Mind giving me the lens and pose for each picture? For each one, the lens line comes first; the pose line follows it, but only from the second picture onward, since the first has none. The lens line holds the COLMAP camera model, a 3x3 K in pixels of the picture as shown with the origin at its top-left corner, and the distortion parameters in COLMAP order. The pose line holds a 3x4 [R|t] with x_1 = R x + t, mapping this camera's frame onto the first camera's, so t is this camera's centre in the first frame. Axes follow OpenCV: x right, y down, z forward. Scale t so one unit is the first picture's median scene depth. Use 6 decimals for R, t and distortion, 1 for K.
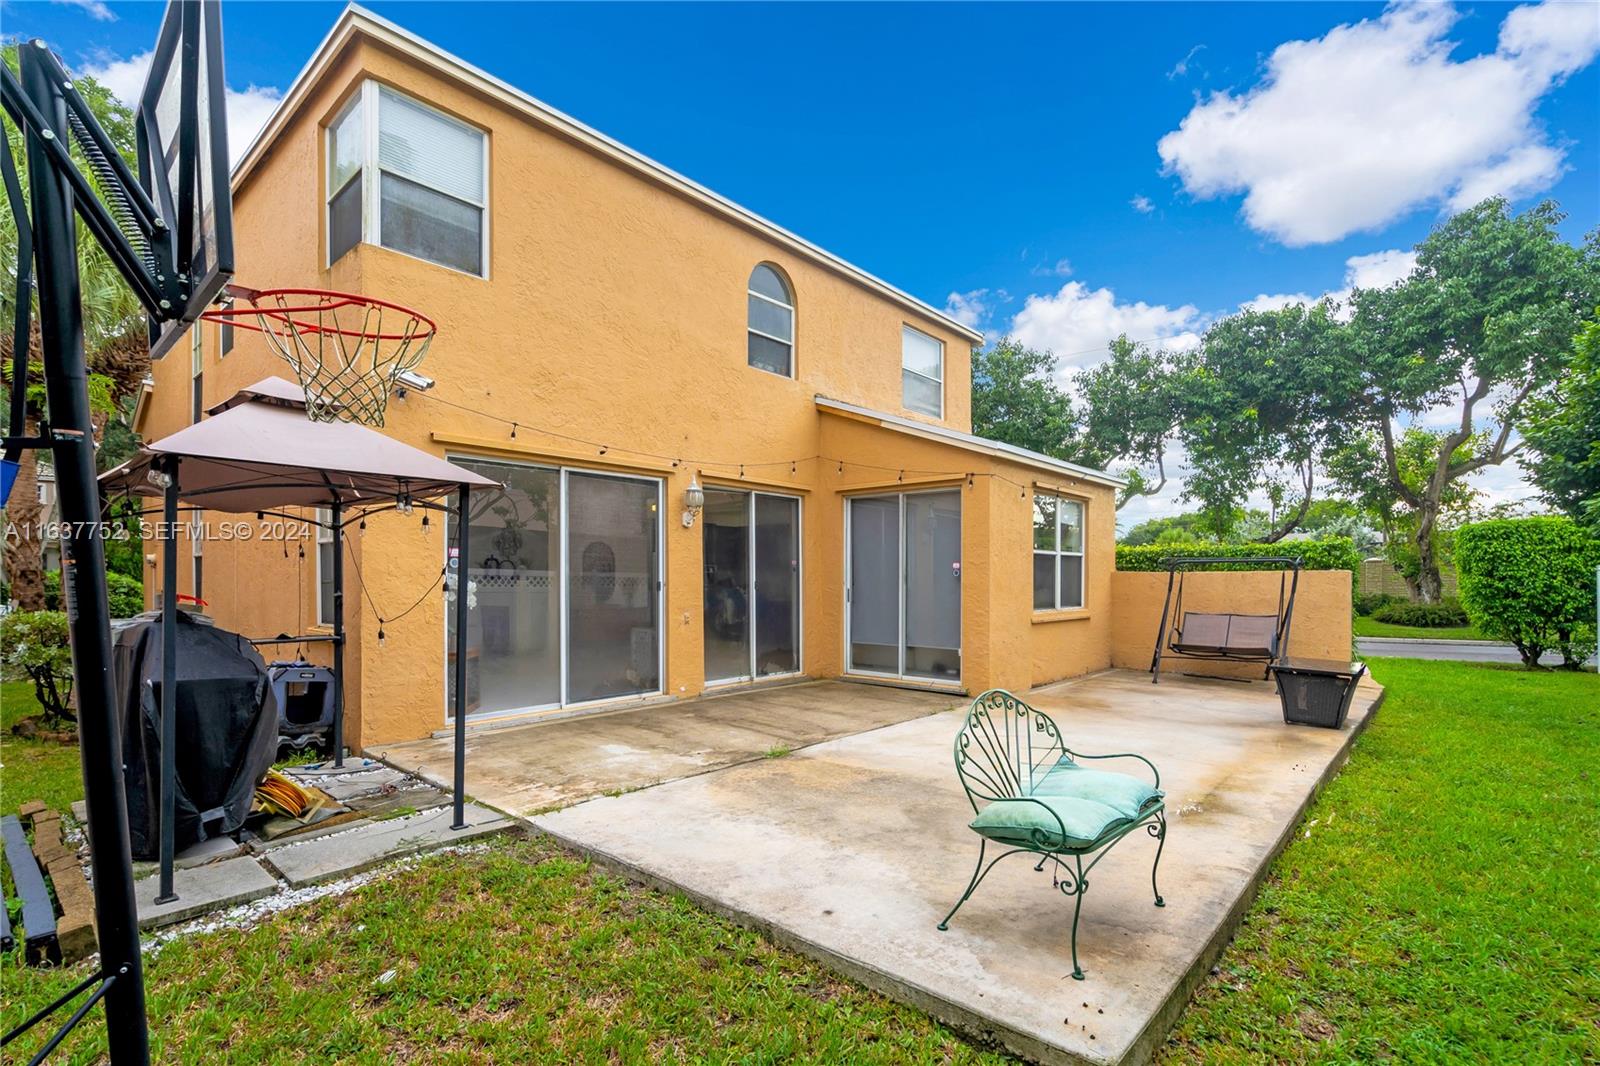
lens RADIAL K [[752.6, 0, 814.5], [0, 752.6, 578.1], [0, 0, 1]] dist [-0.003019, -0.000070]
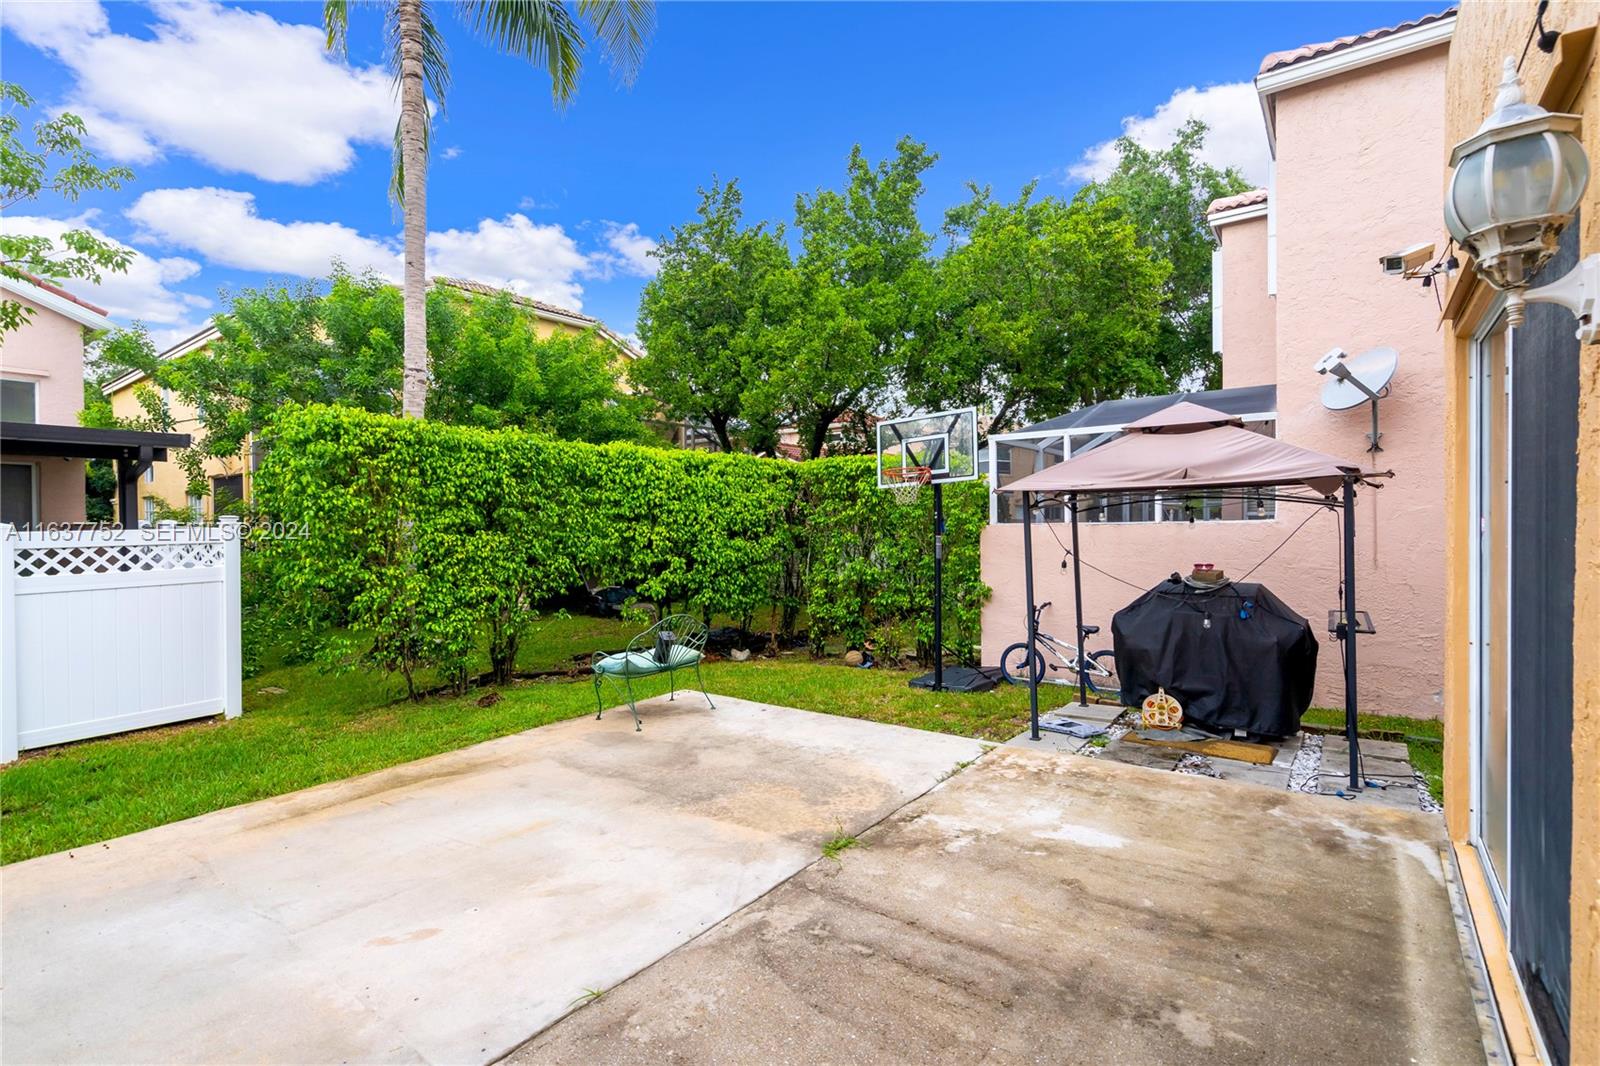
lens RADIAL K [[742.0, 0, 800.0], [0, 742.0, 533.0], [0, 0, 1]] dist [-0.004092, -0.000154]
pose [[-0.998008, 0.009923, -0.062303, 0.018389], [0.009439, 0.999923, 0.008052, -0.033441], [0.062378, 0.007448, -0.998025, 1.373871]]
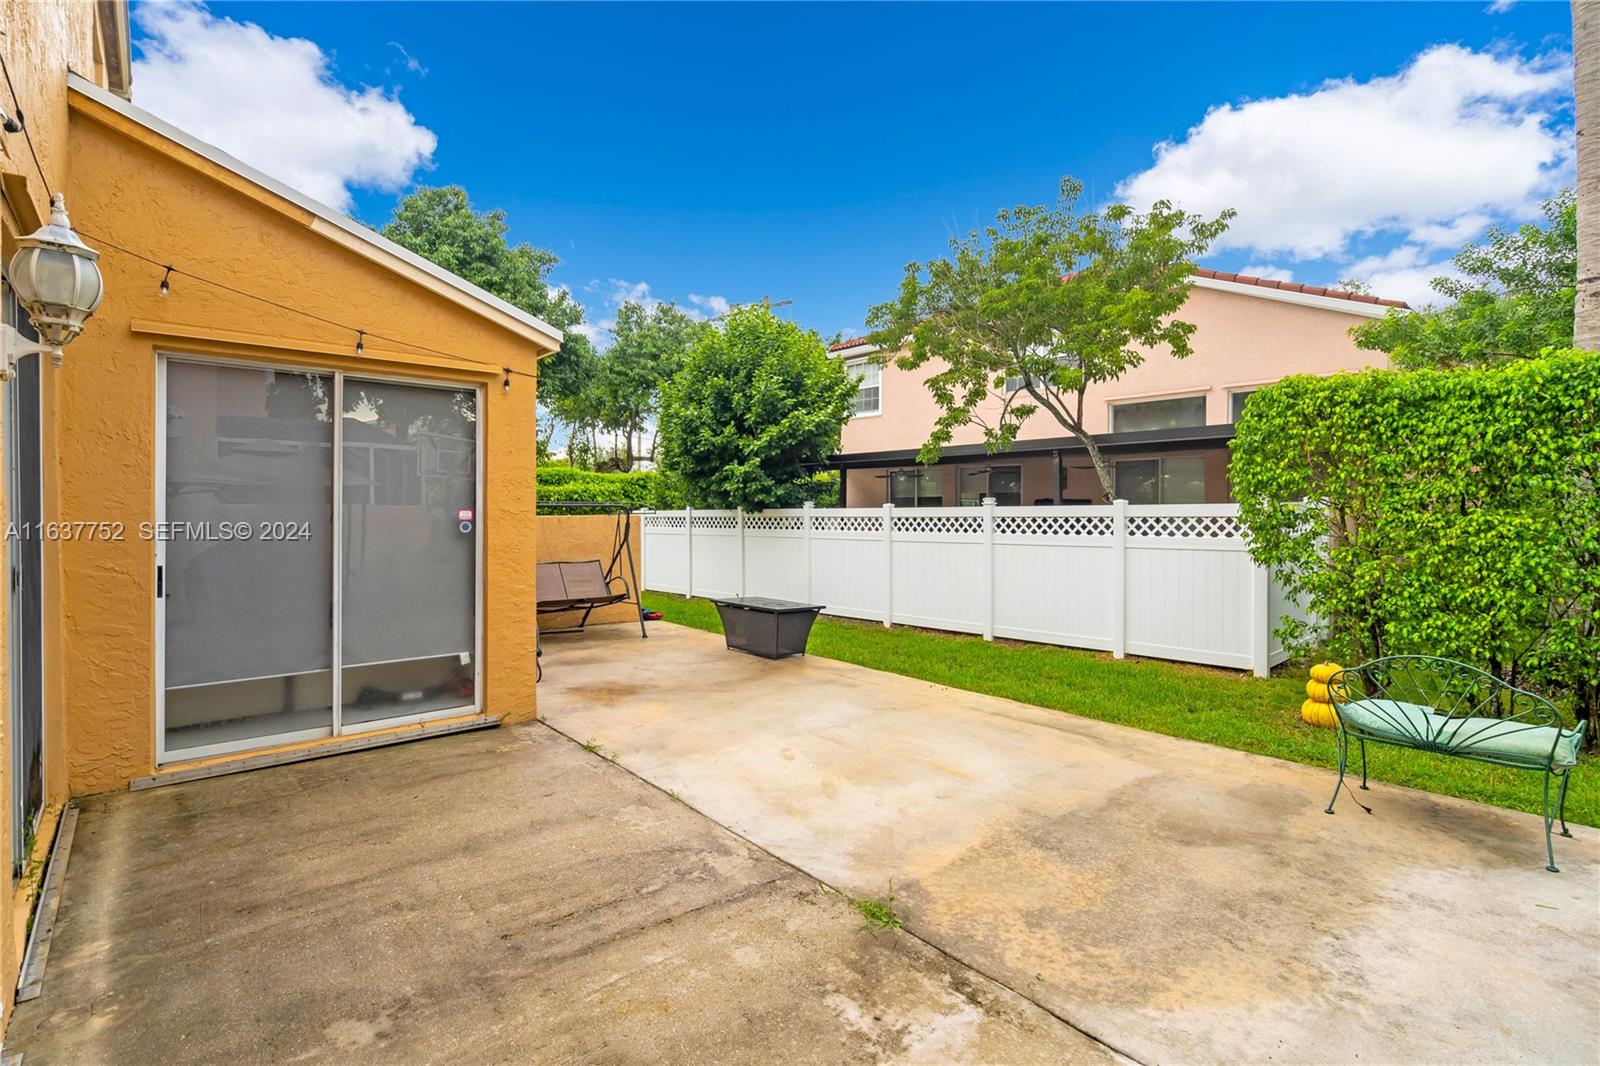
lens RADIAL K [[741.7, 0, 812.9], [0, 741.7, 509.7], [0, 0, 1]] dist [-0.001359, -0.000212]
pose [[0.142743, -0.001750, 0.989758, -0.456639], [-0.004085, 0.999989, 0.002357, -0.029484], [-0.989751, -0.004380, 0.142734, 0.820341]]
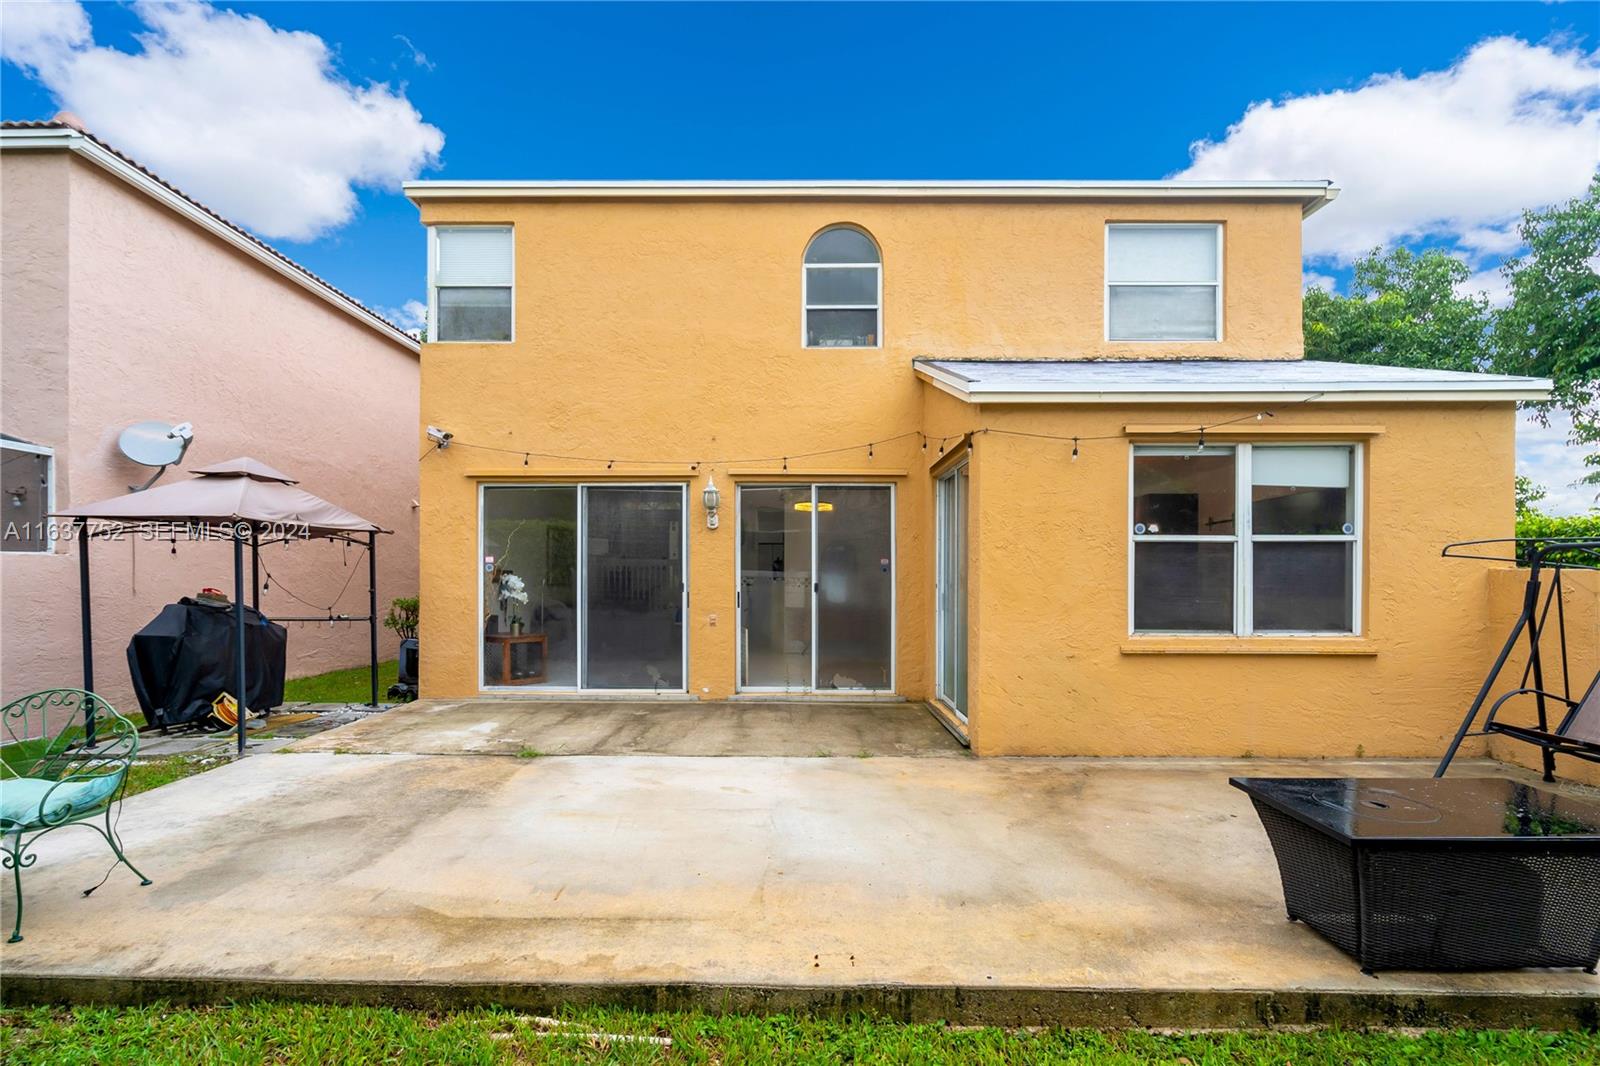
lens RADIAL K [[763.9, 0, 794.6], [0, 763.9, 578.8], [0, 0, 1]] dist [-0.001759, 0.000344]
pose [[0.640221, 0.001271, -0.768190, 0.810593], [-0.000805, 0.999999, 0.000984, -0.002585], [0.768191, -0.000011, 0.640221, 0.519725]]
